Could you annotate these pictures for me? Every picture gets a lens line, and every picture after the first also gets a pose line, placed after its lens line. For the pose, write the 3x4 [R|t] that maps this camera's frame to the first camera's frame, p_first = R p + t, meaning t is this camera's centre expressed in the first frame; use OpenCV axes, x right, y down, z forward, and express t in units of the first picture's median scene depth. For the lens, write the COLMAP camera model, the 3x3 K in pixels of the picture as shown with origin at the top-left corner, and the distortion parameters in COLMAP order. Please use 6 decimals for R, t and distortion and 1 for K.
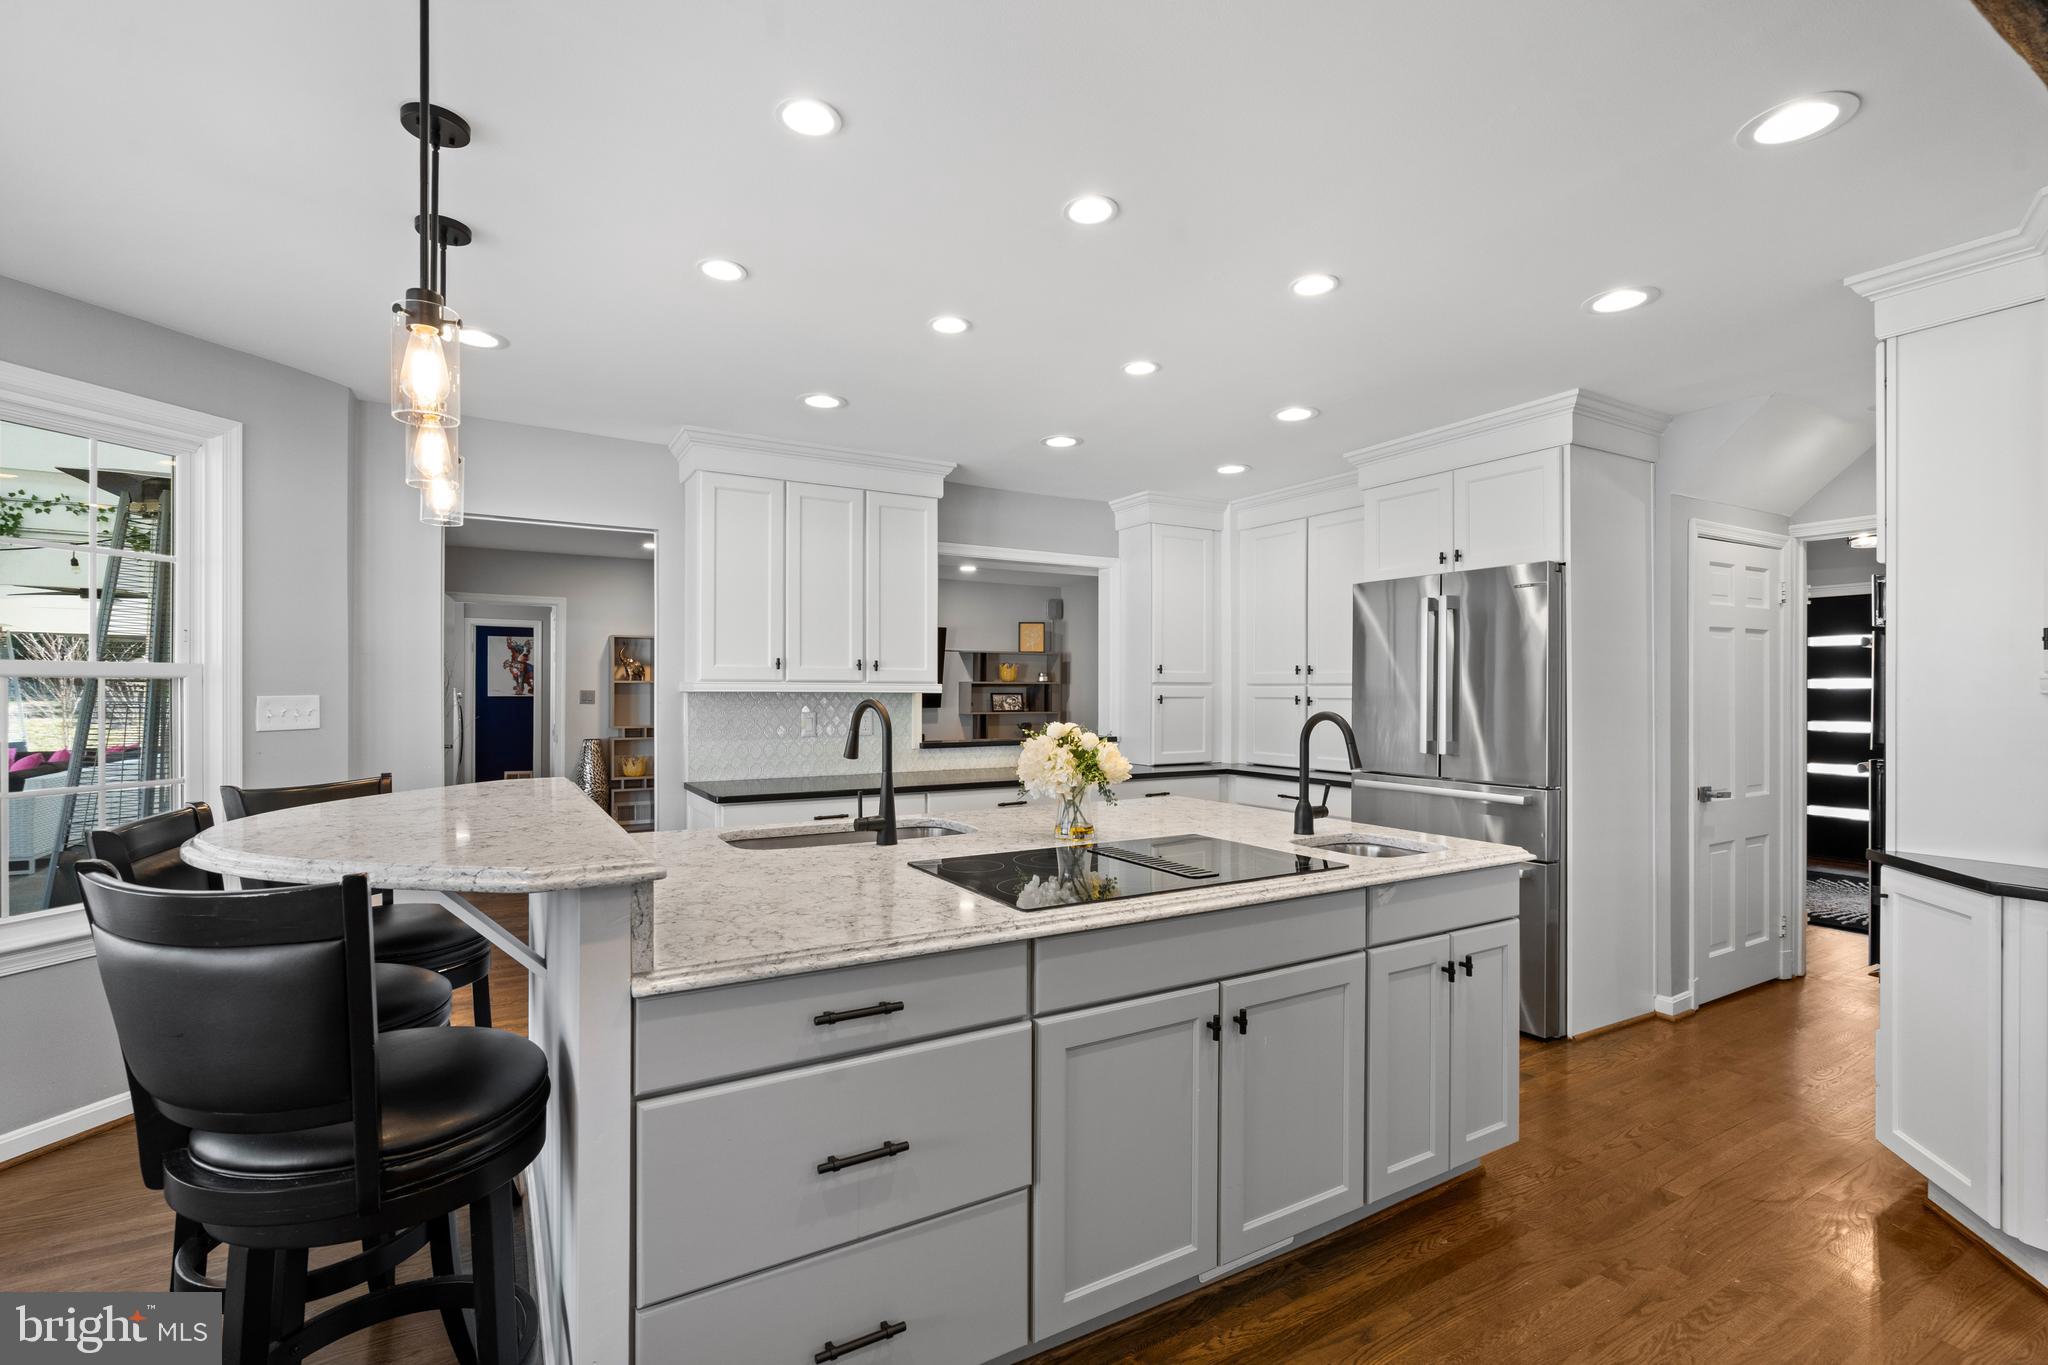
lens RADIAL K [[931.0, 0, 1017.3], [0, 931.0, 690.2], [0, 0, 1]] dist [-0.007842, 0.002330]
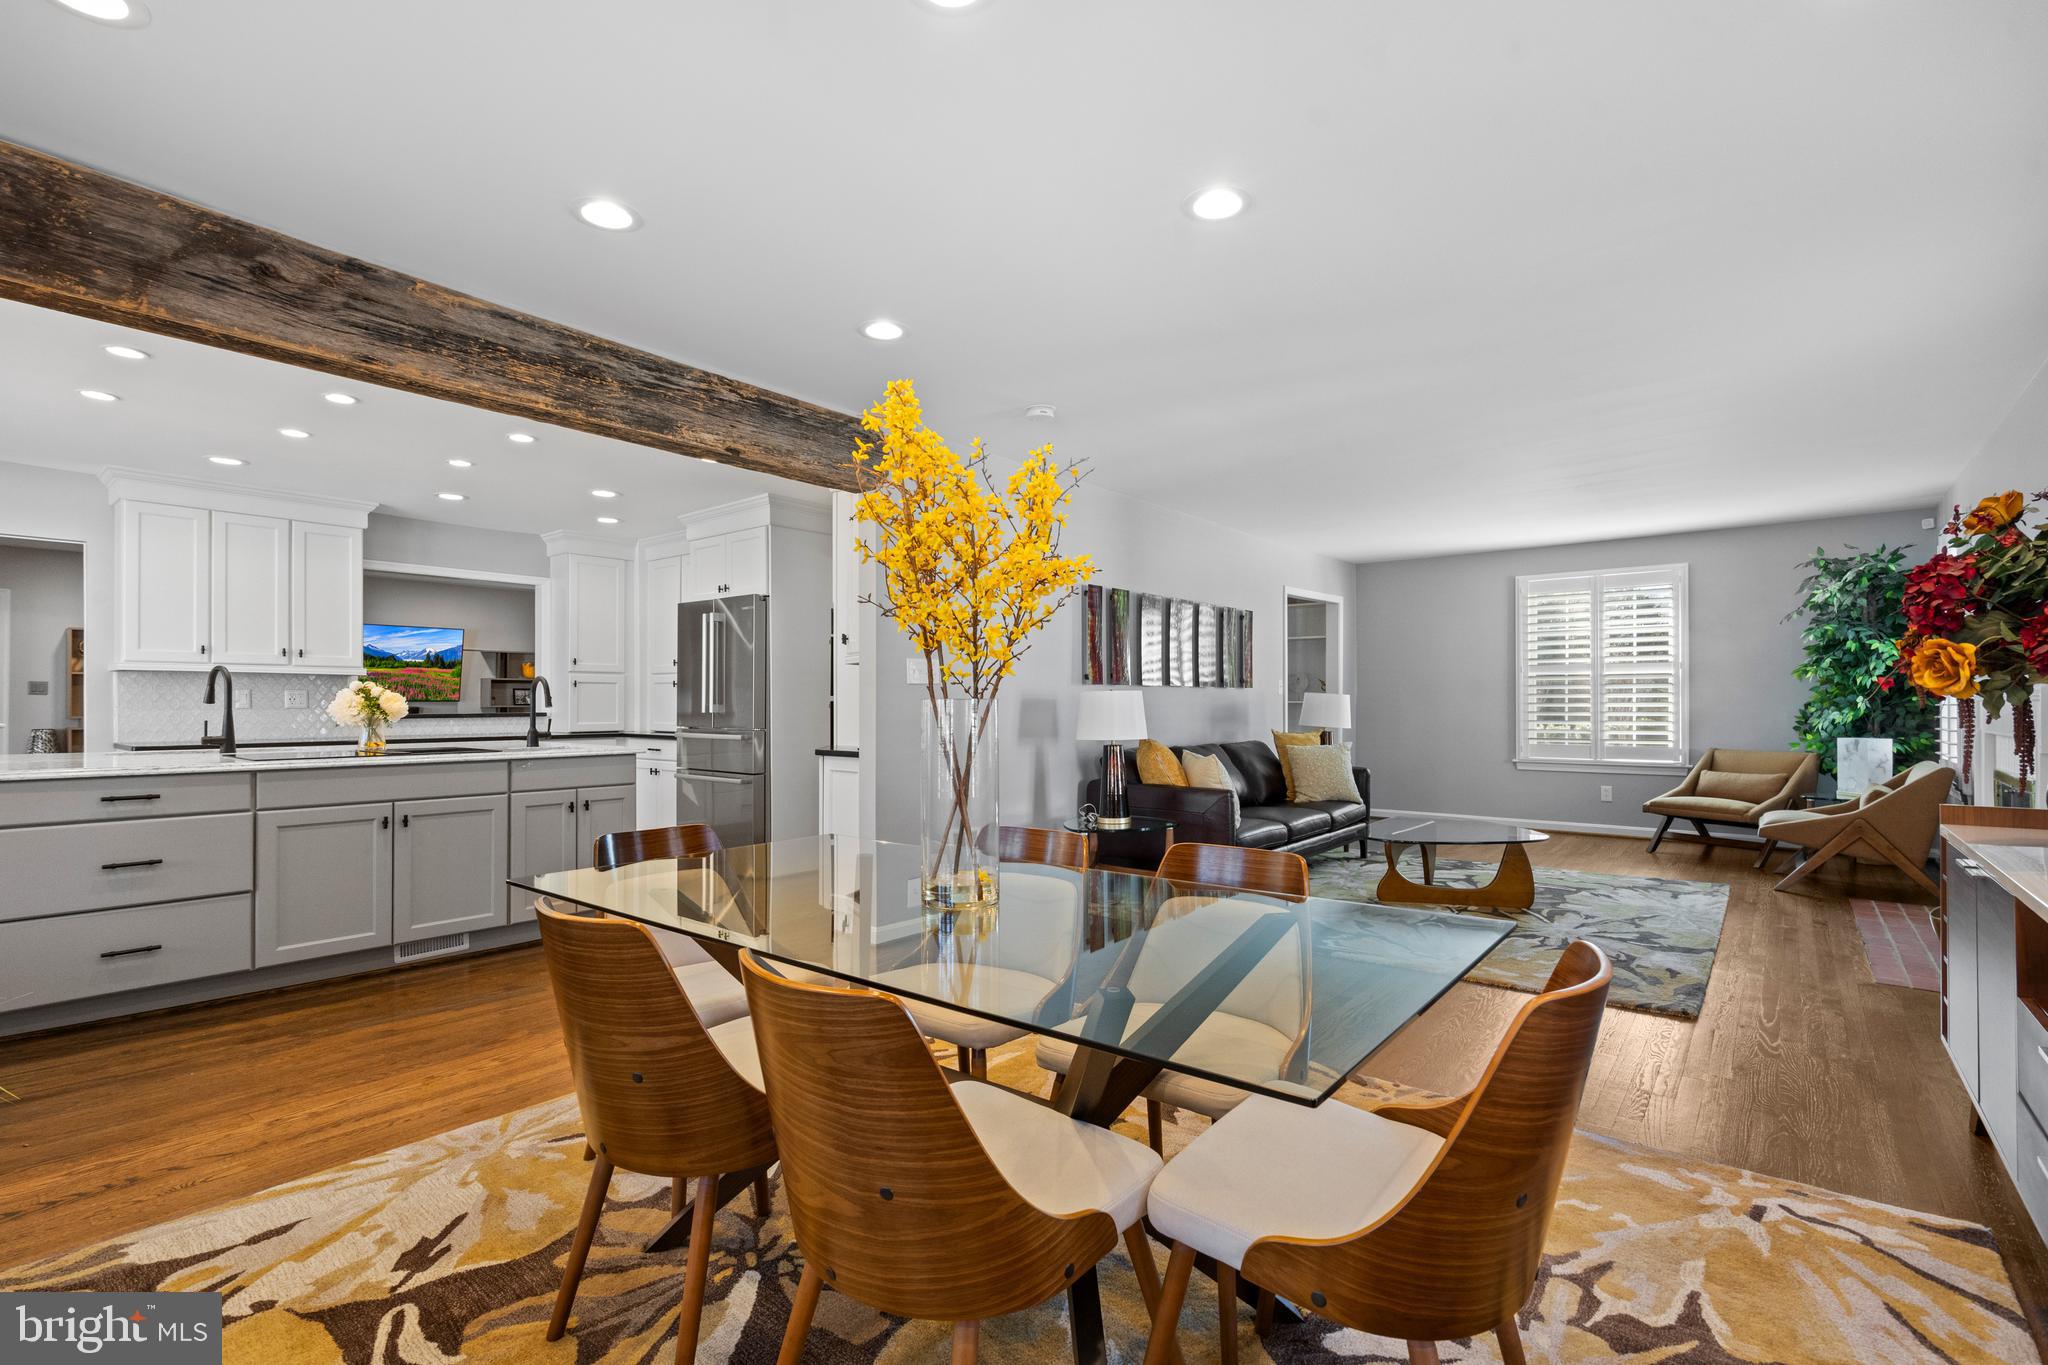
lens RADIAL K [[931.0, 0, 1024.2], [0, 931.0, 702.0], [0, 0, 1]] dist [-0.007842, 0.002330]
pose [[0.936633, -0.003598, 0.350294, 0.278501], [0.003827, 0.999993, 0.000039, 0.037099], [-0.350291, 0.001304, 0.936640, -0.472795]]
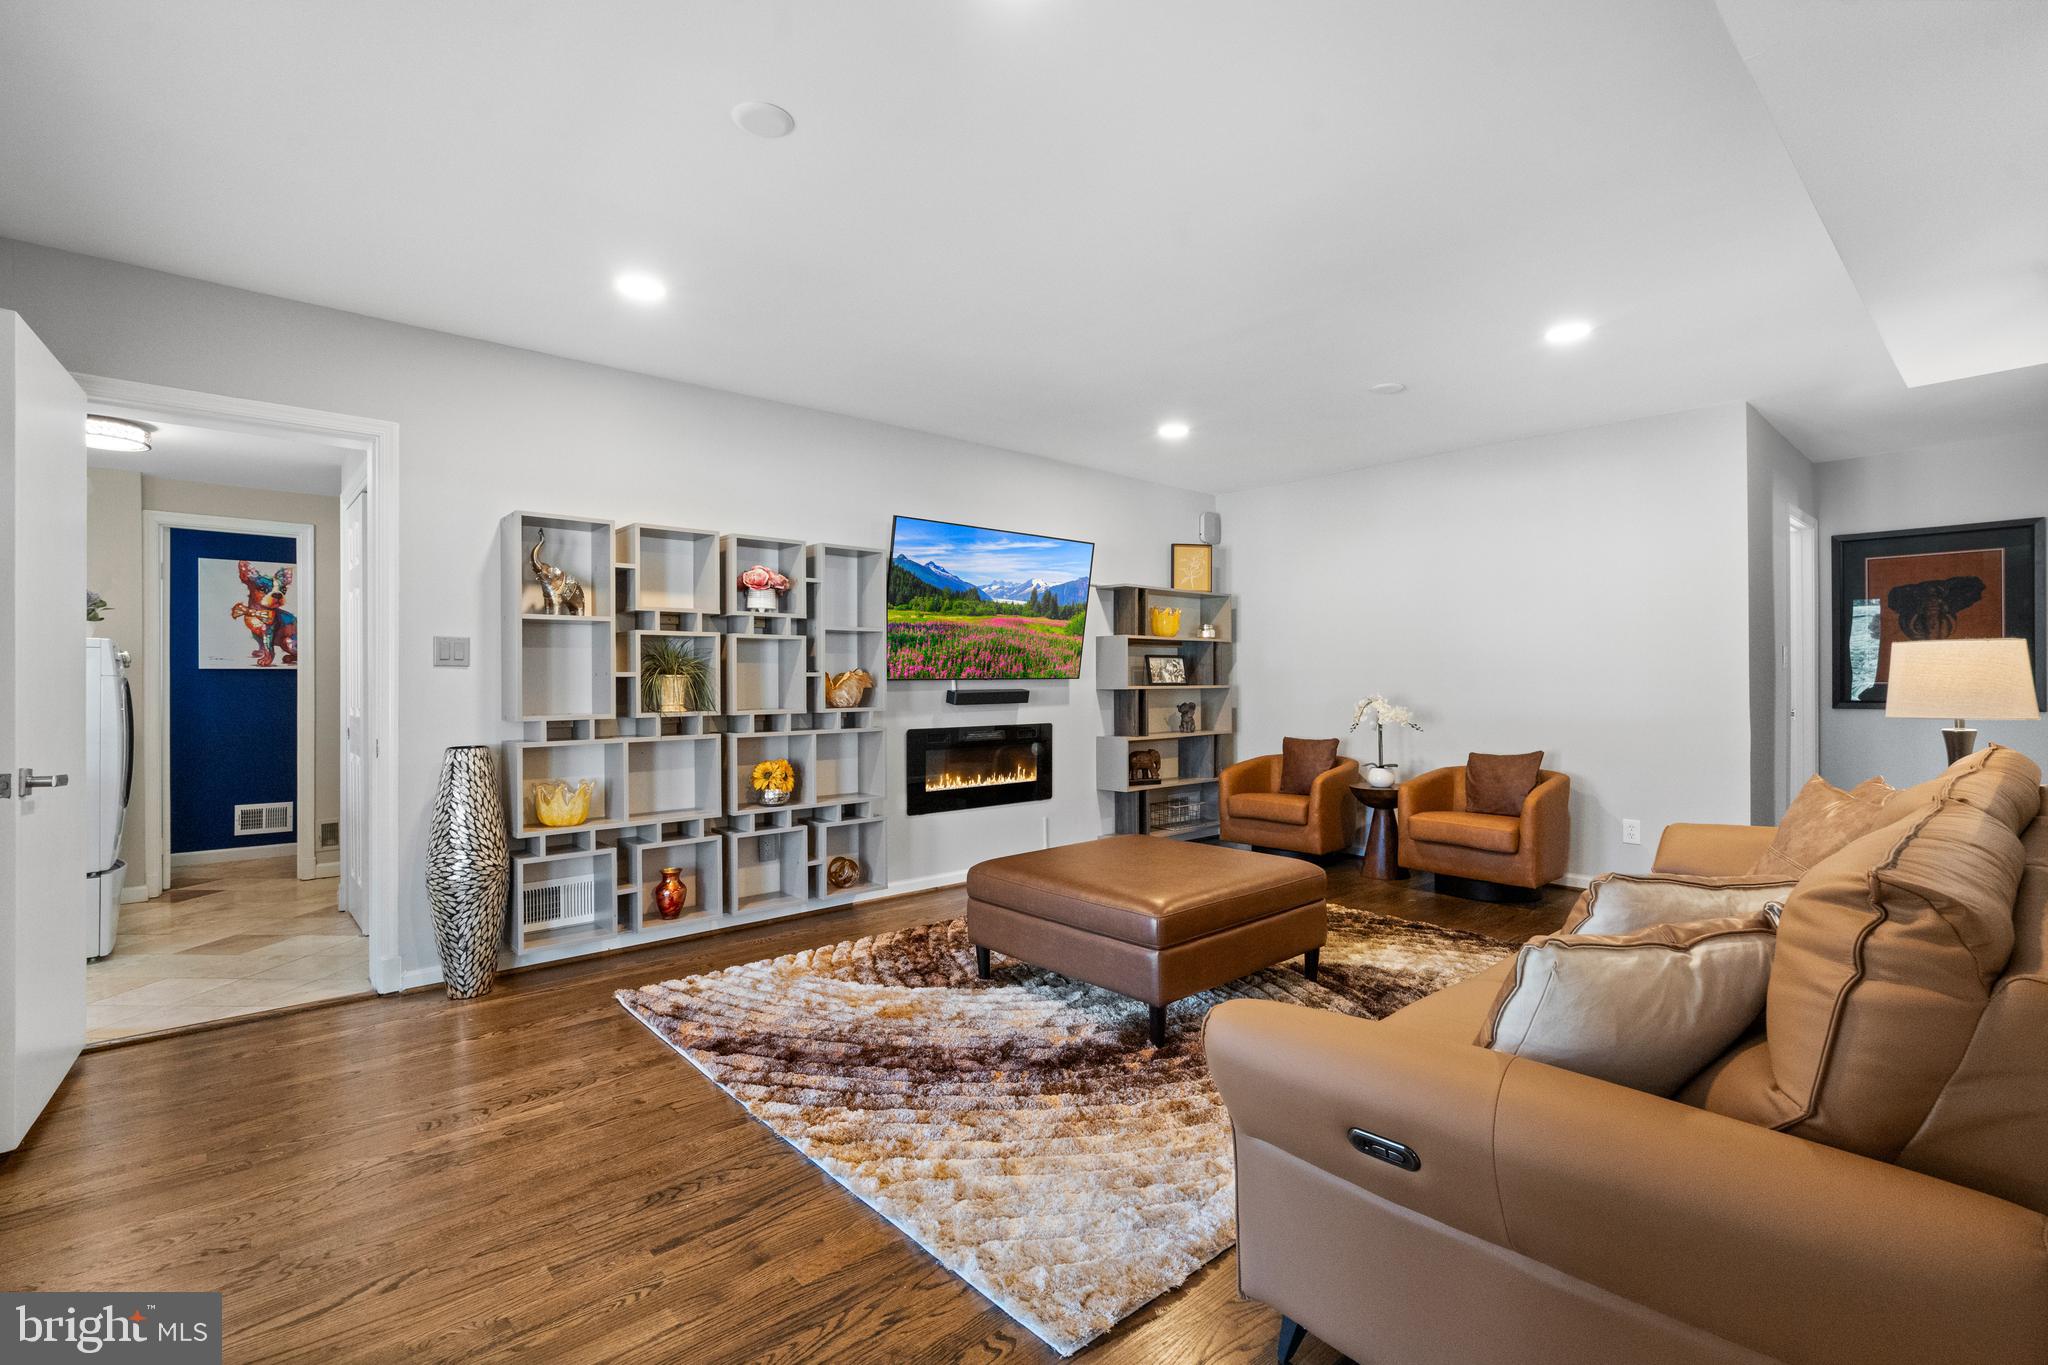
lens RADIAL K [[931.0, 0, 1027.1], [0, 931.0, 677.1], [0, 0, 1]] dist [-0.007842, 0.002330]
pose [[0.978974, -0.008878, 0.203791, -0.370604], [0.009661, 0.999949, -0.002844, 0.030317], [-0.203755, 0.004753, 0.979010, 0.665711]]
